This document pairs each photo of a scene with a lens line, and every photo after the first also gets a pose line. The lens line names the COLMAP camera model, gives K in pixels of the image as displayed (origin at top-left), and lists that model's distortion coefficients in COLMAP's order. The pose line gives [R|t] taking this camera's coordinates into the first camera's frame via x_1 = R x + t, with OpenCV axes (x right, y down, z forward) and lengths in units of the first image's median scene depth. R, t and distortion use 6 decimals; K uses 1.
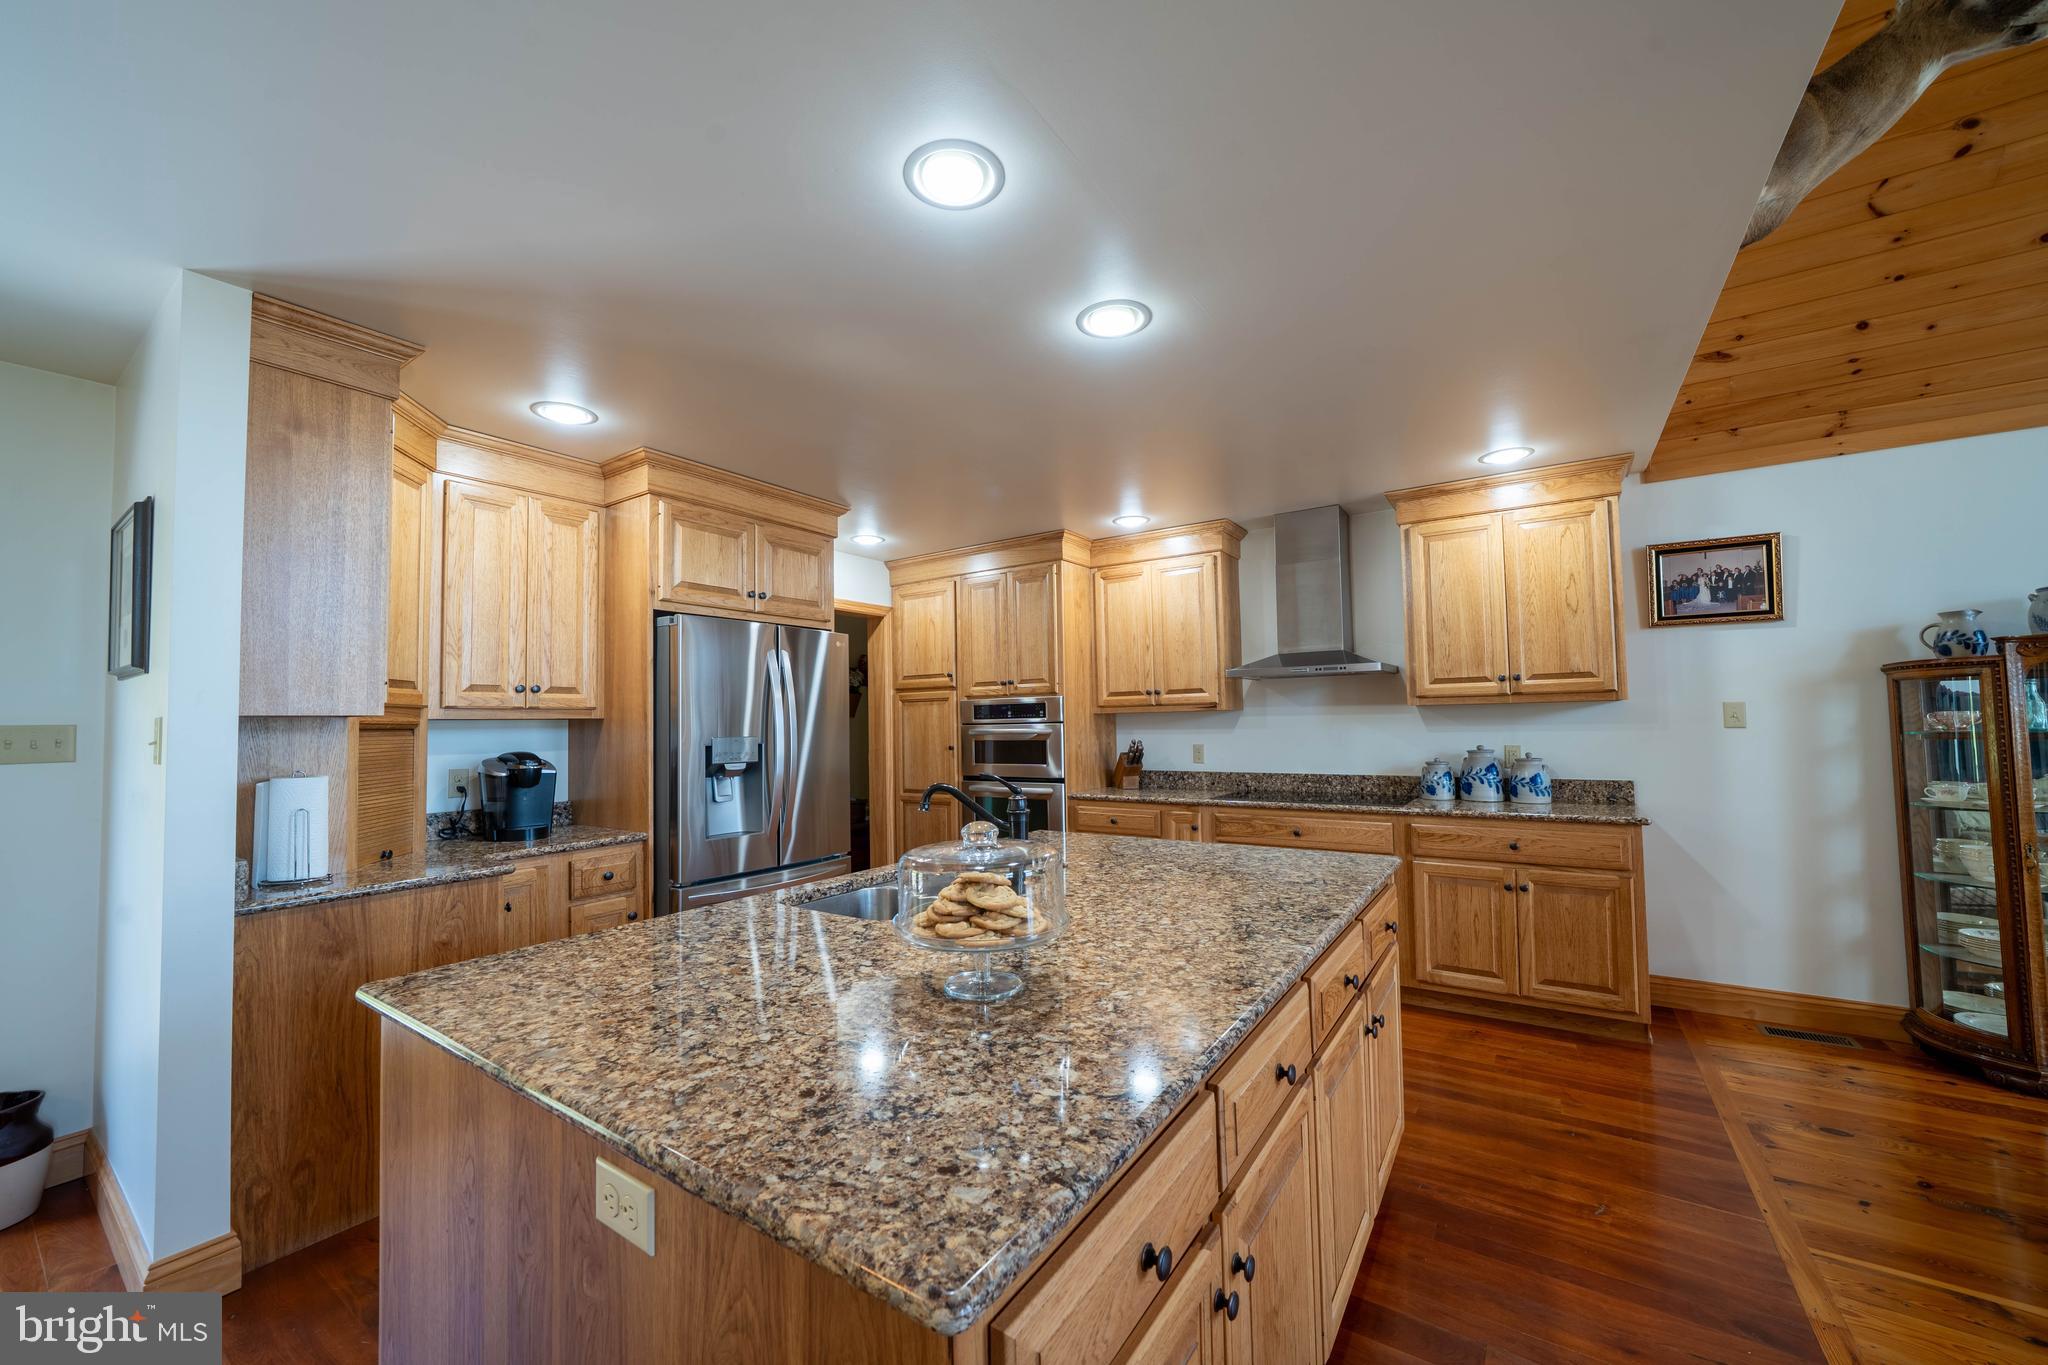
lens RADIAL K [[767.8, 0, 1024.0], [0, 767.8, 682.5], [0, 0, 1]] dist [-0.009410, 0.000327]
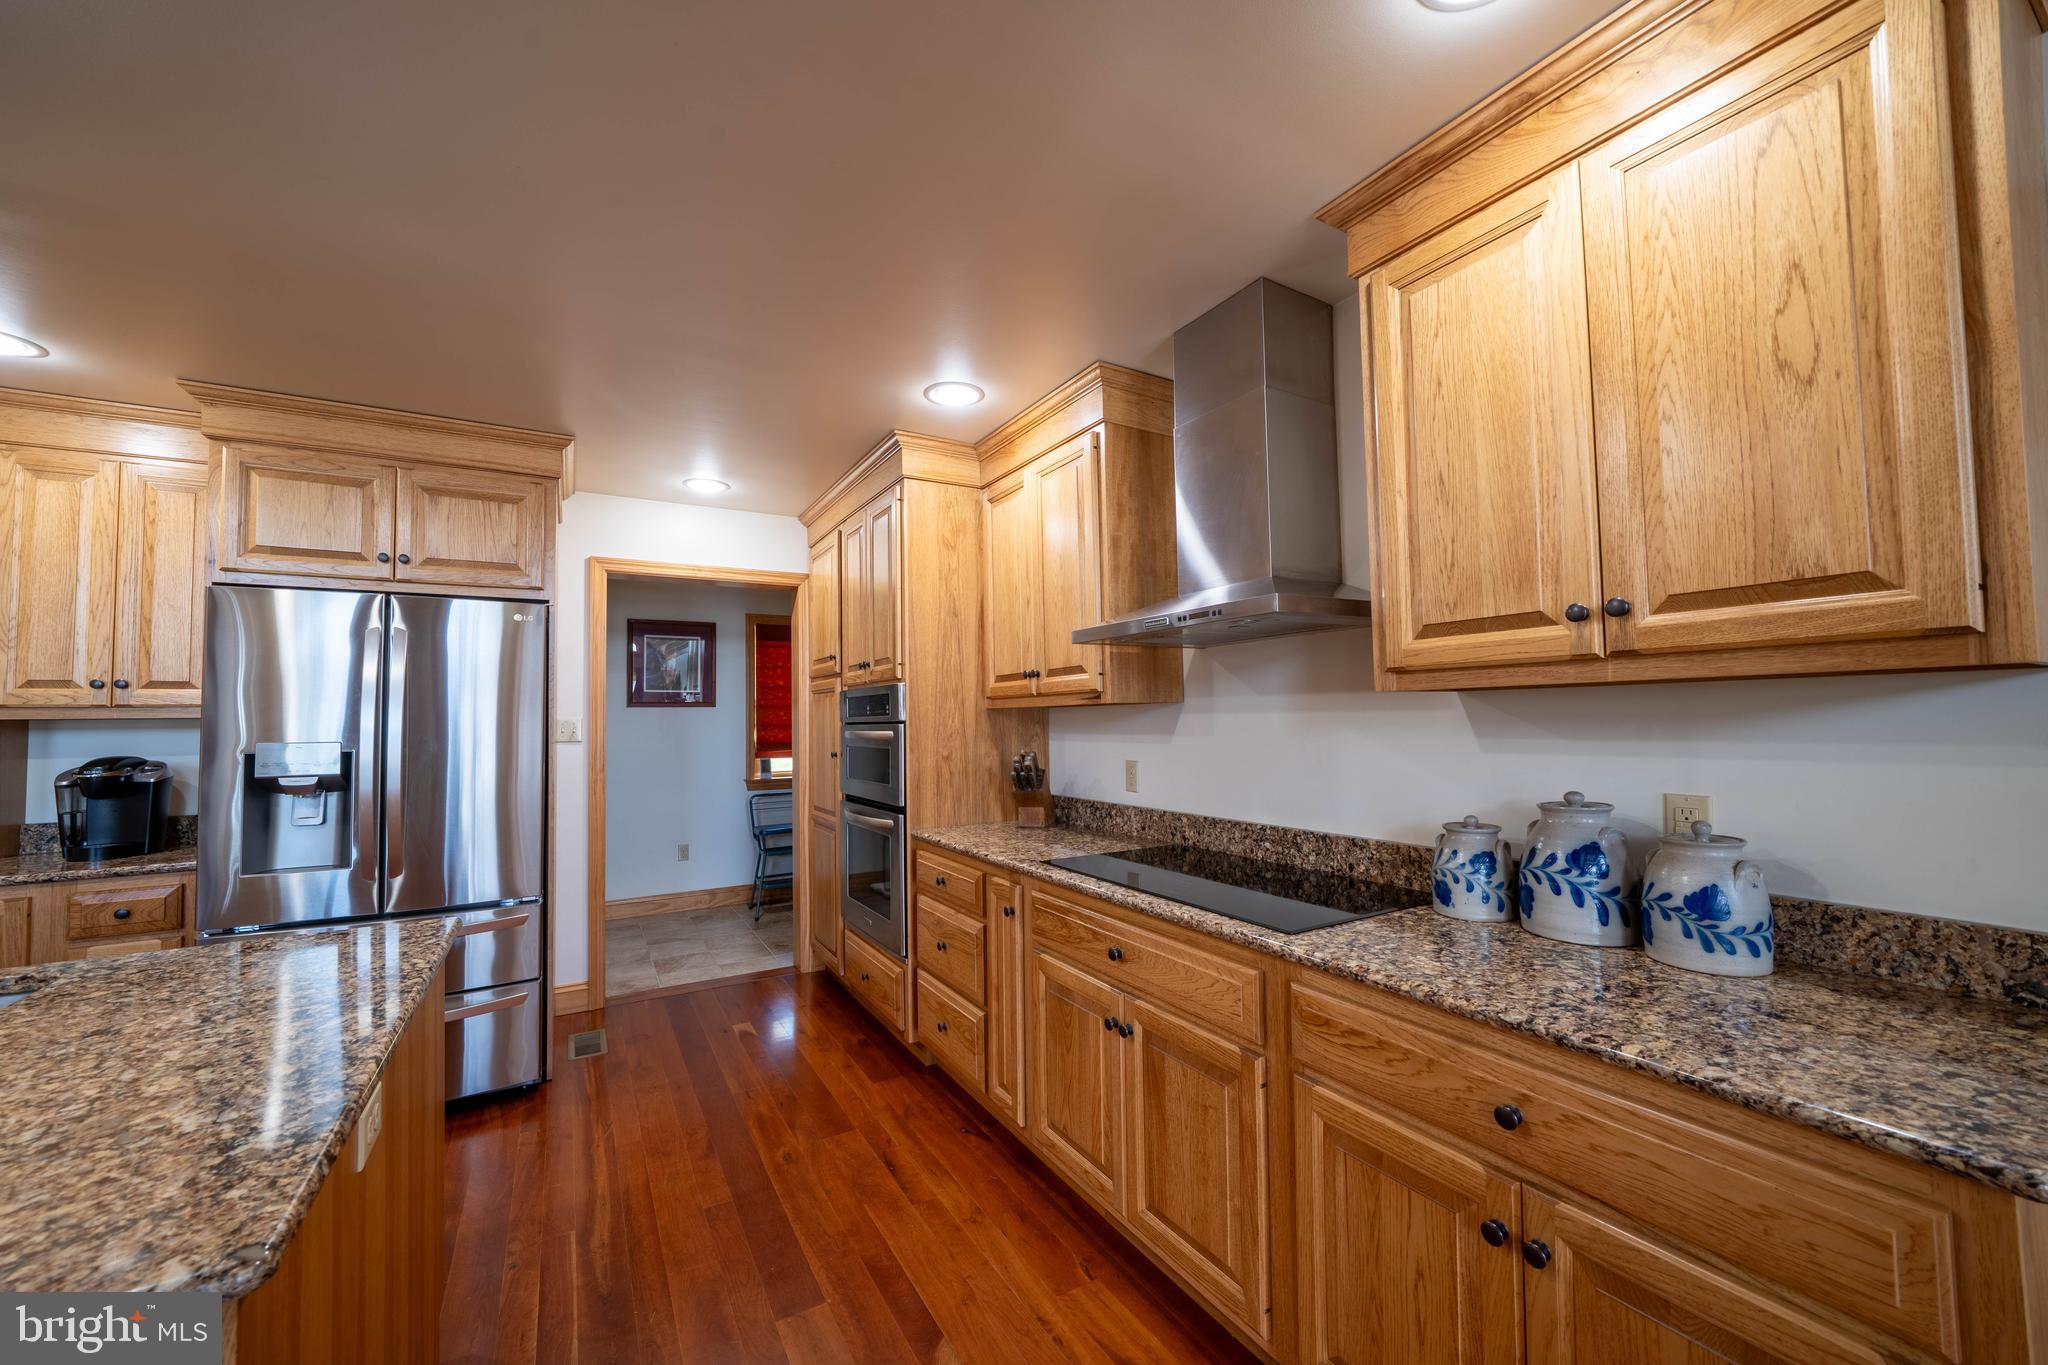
lens RADIAL K [[767.8, 0, 1024.0], [0, 767.8, 682.5], [0, 0, 1]] dist [-0.009410, 0.000327]
pose [[0.902870, -0.016325, -0.429603, 0.532893], [0.021515, 0.999742, 0.007227, 0.018539], [0.429374, -0.015768, 0.902989, 0.551780]]
